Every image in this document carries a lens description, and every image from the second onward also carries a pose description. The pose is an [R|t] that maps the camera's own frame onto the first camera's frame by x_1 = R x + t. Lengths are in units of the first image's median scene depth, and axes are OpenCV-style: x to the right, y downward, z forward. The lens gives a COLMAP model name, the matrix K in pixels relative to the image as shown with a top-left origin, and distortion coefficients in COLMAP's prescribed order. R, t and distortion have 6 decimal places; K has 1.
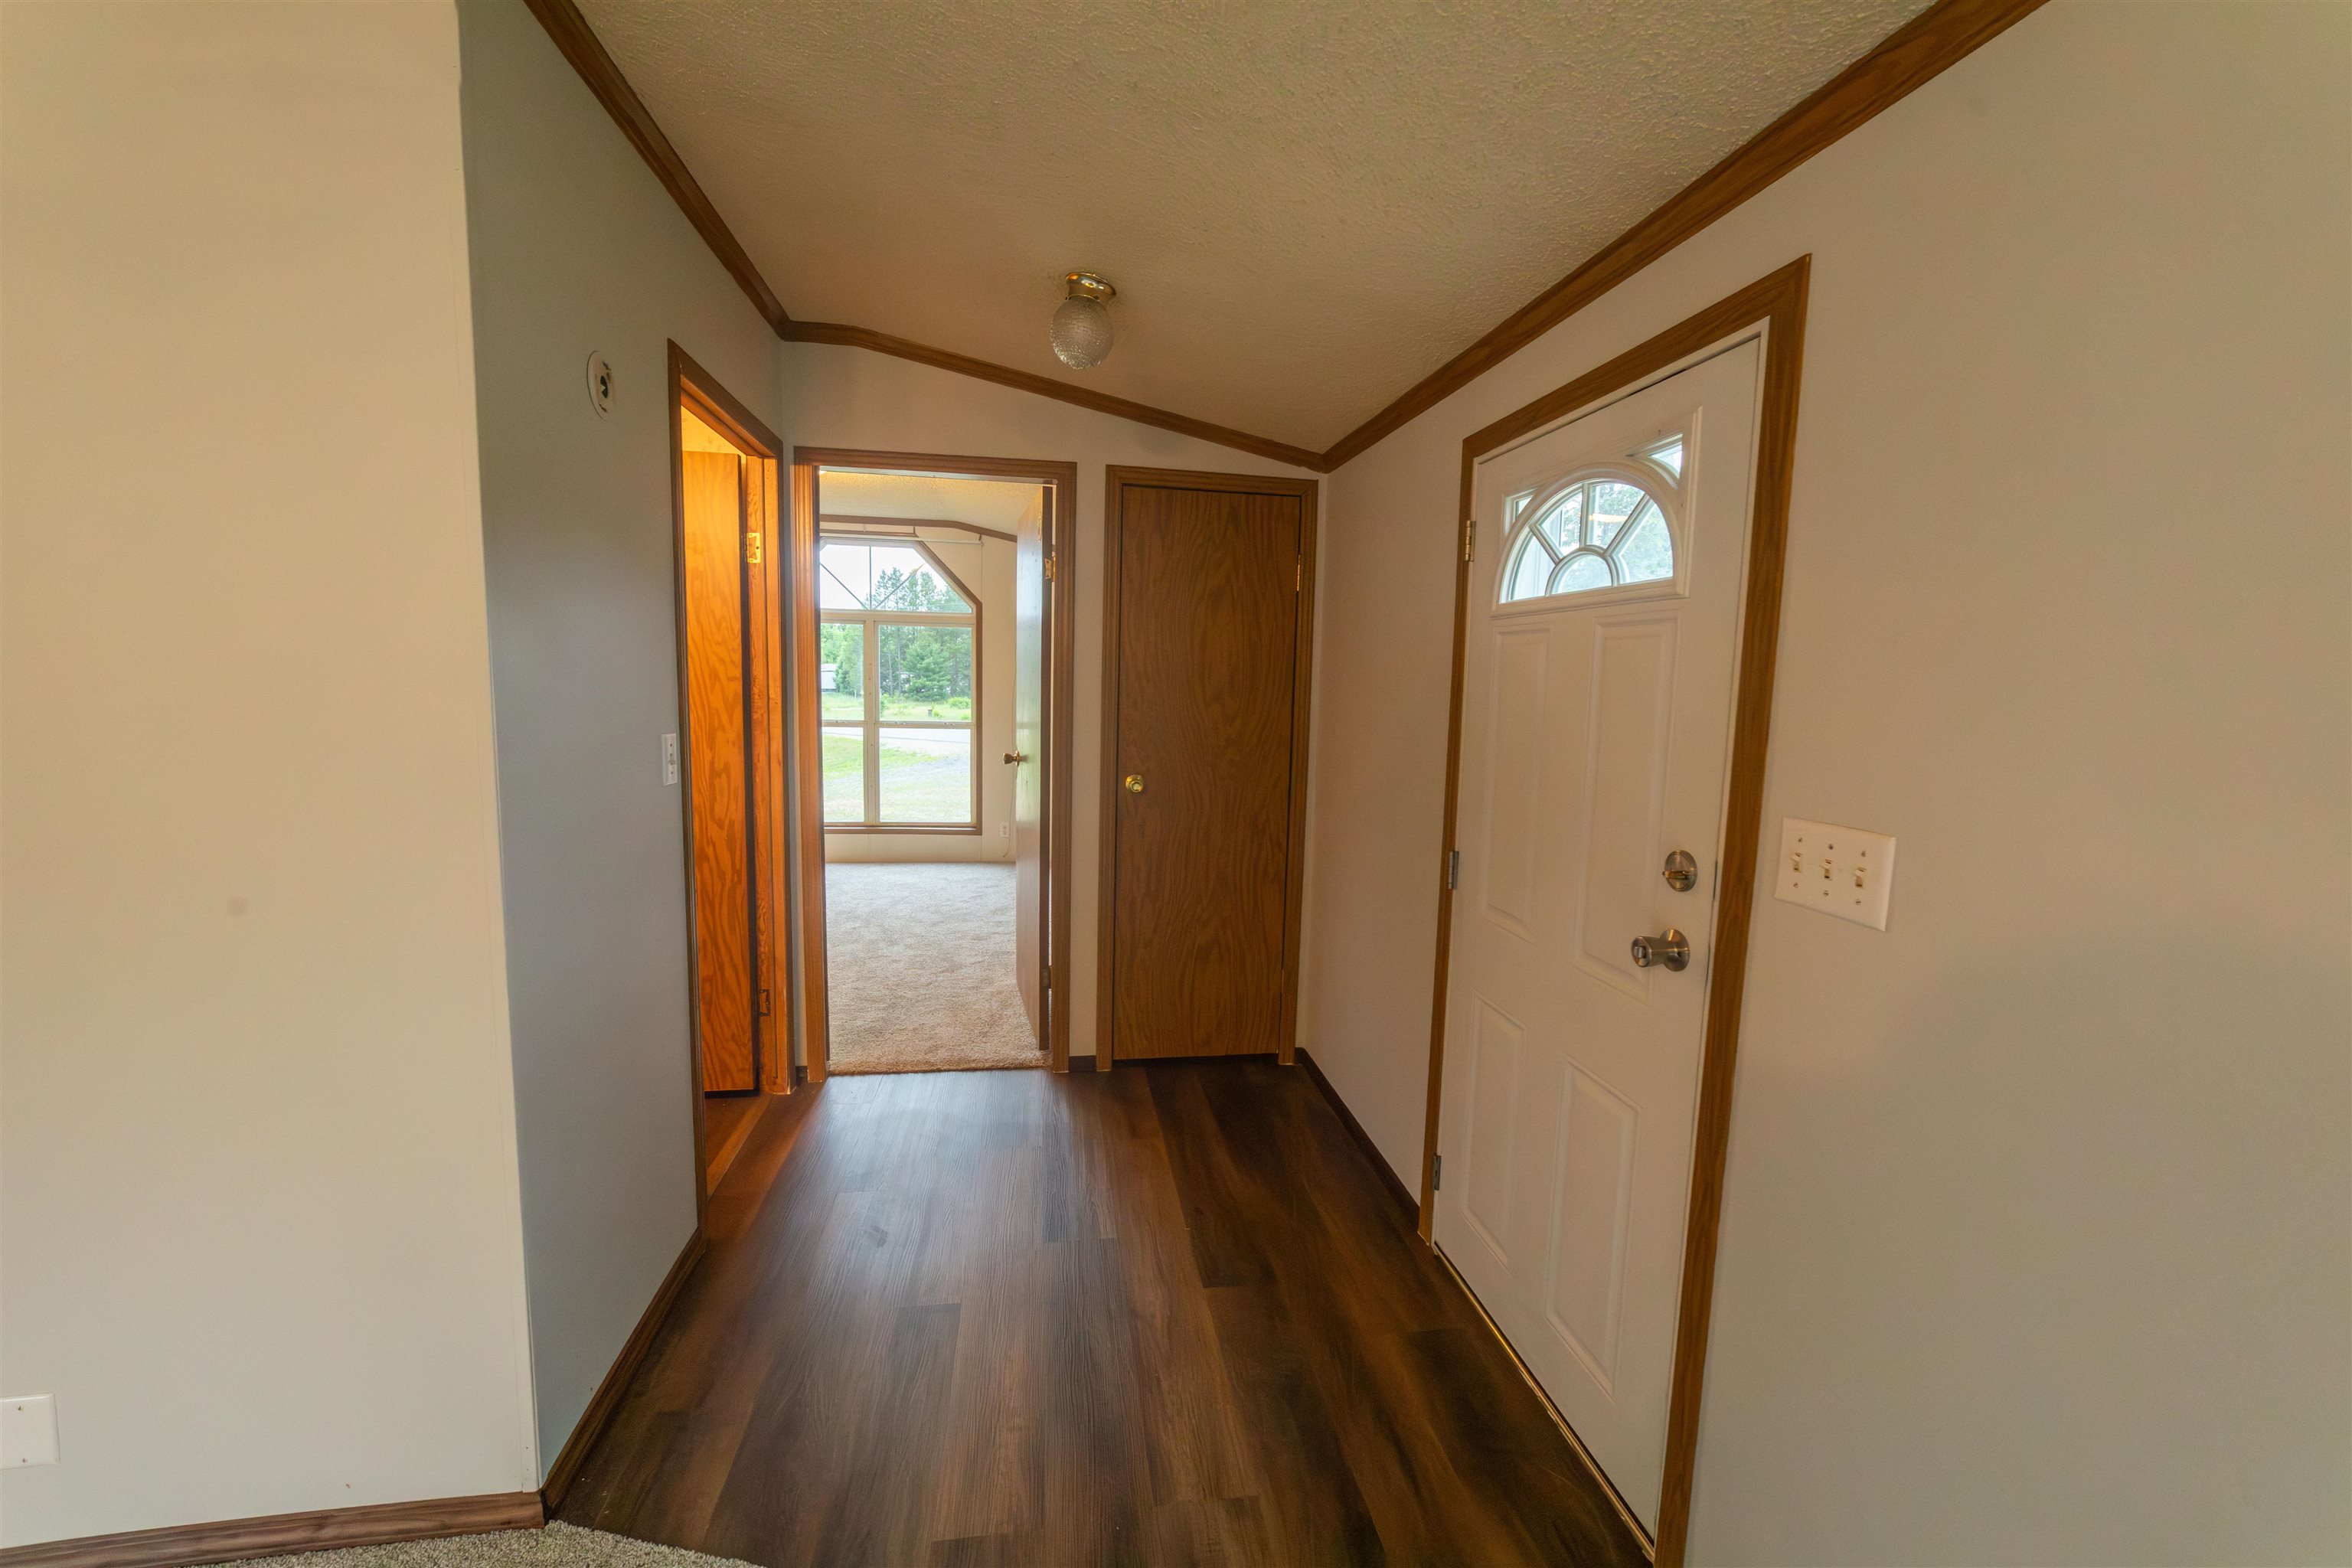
lens RADIAL K [[899.0, 0, 1182.1], [0, 899.0, 775.4], [0, 0, 1]] dist [-0.023775, 0.008389]
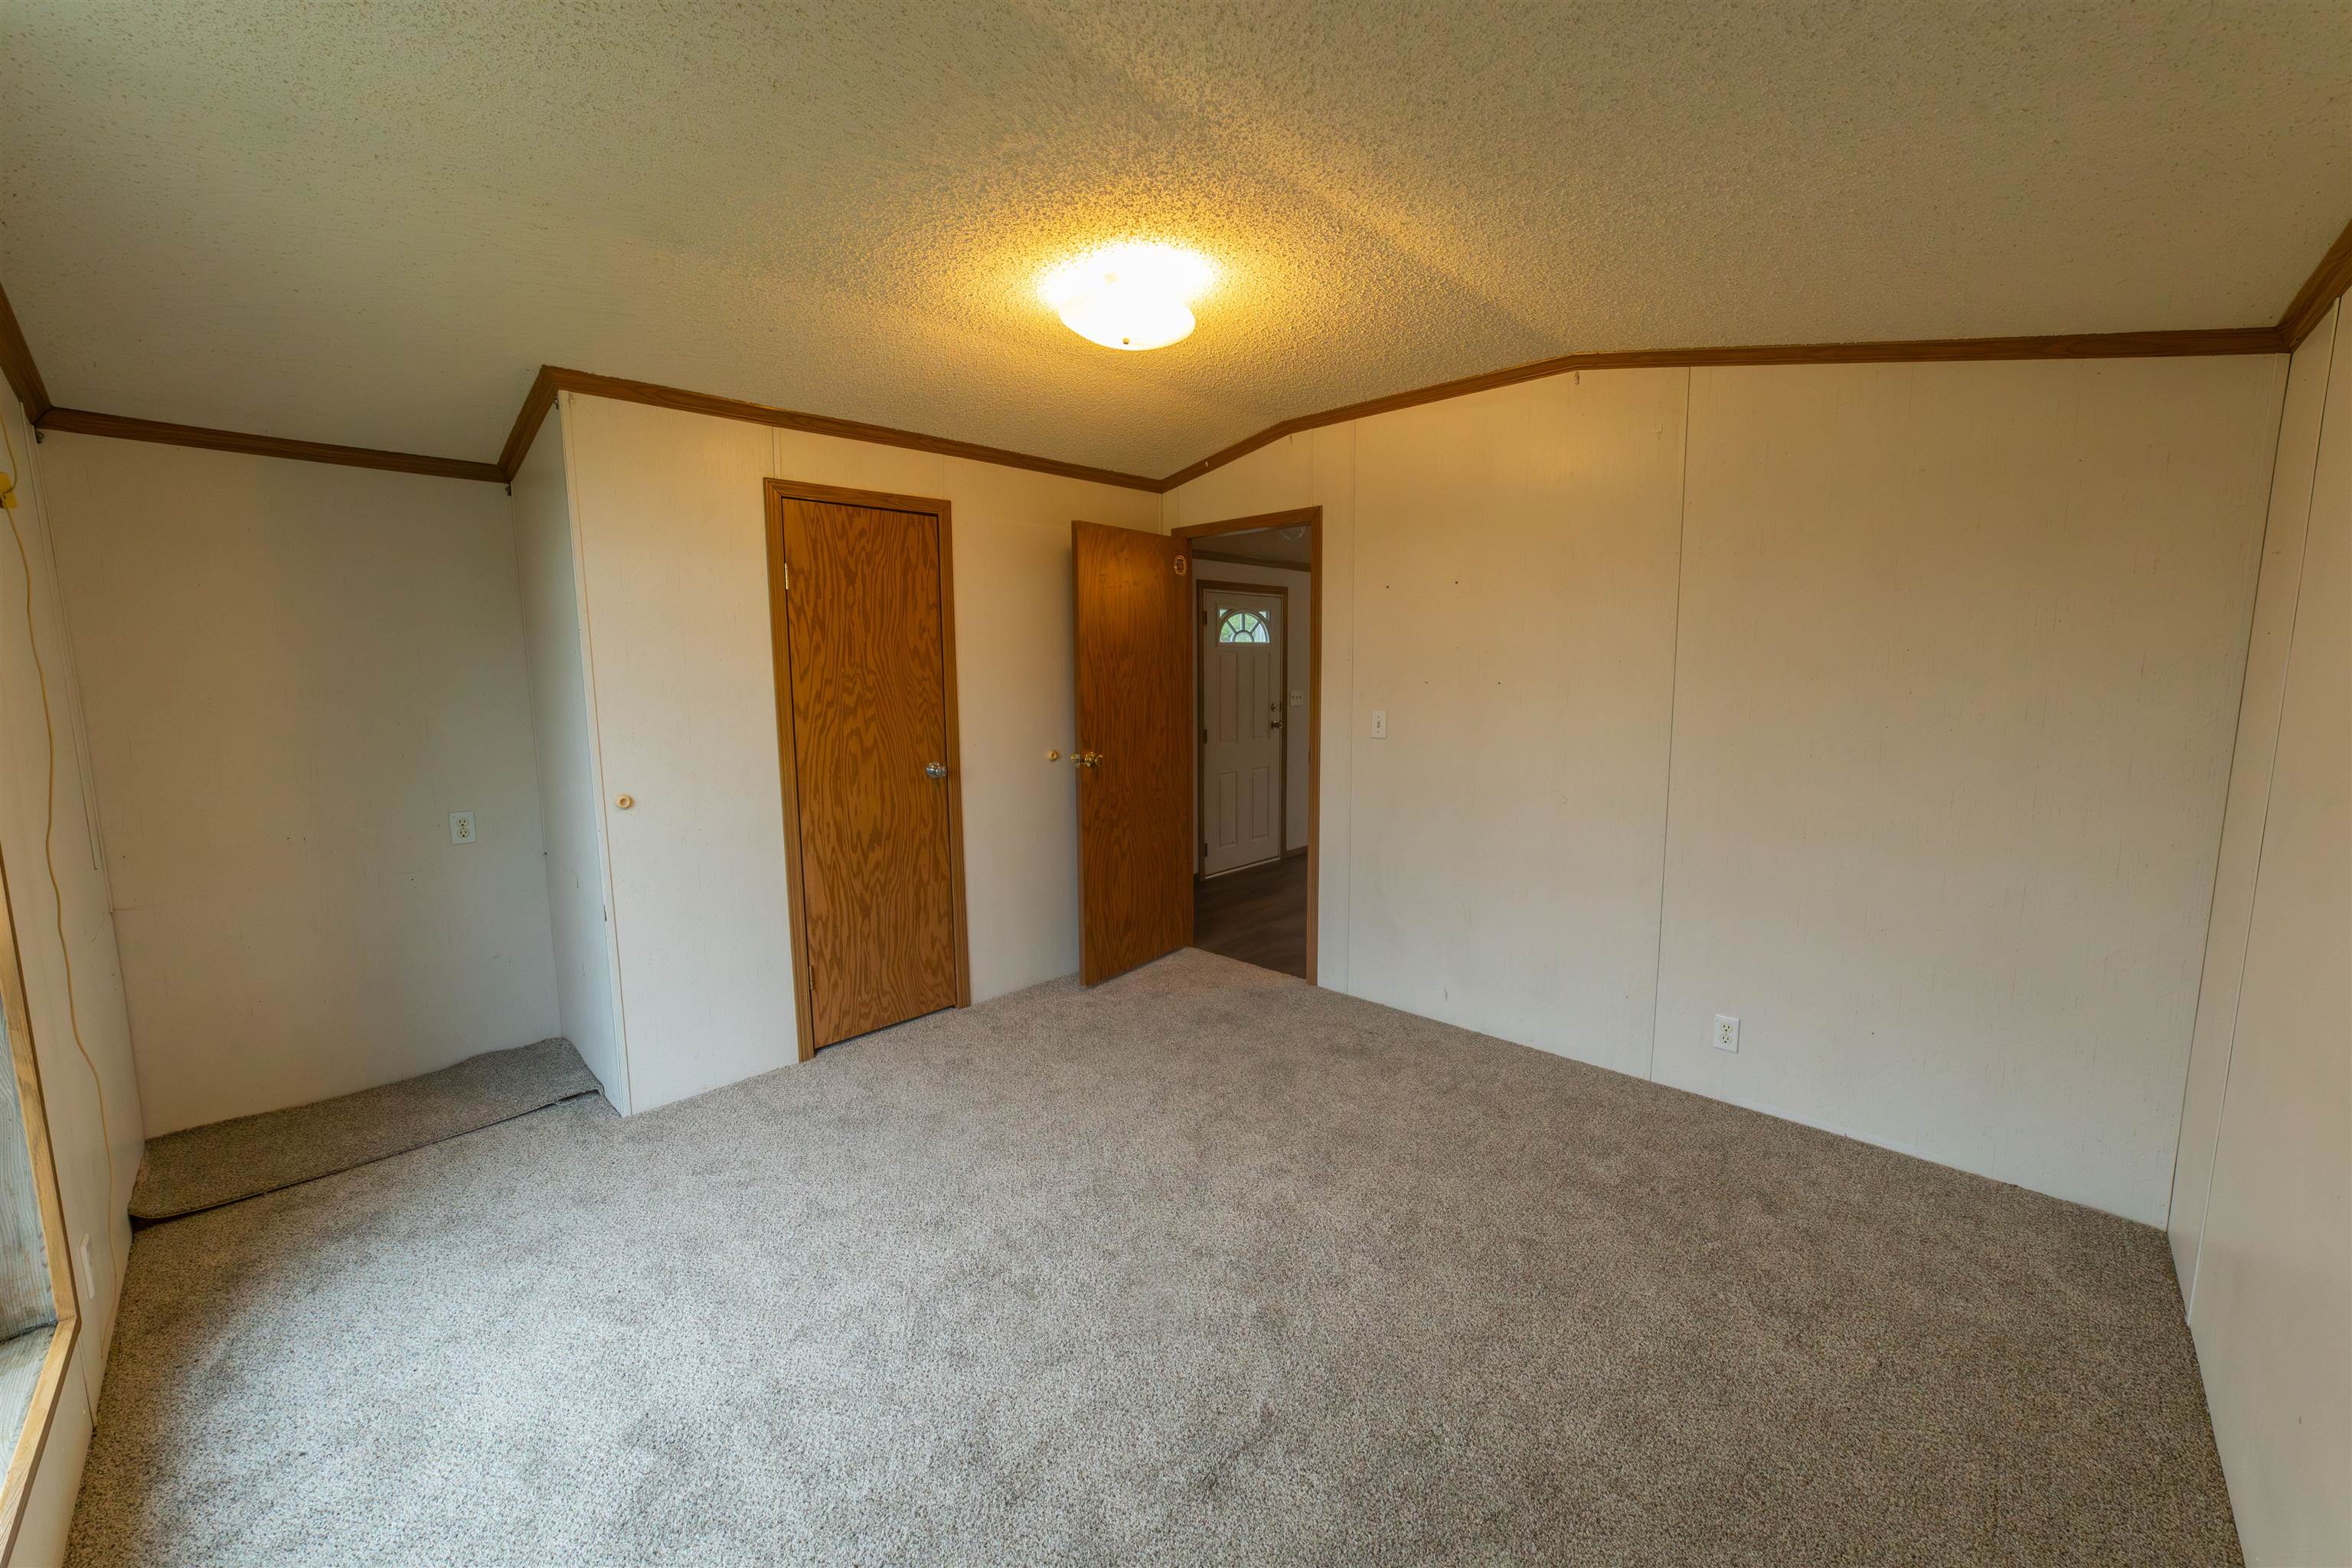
lens RADIAL K [[914.7, 0, 1189.6], [0, 914.7, 775.4], [0, 0, 1]] dist [-0.024391, 0.008356]
pose [[-0.614572, -0.125082, 0.778881, -1.210679], [0.068961, 0.975051, 0.211000, -0.244171], [-0.785840, 0.183387, -0.590613, 1.747813]]
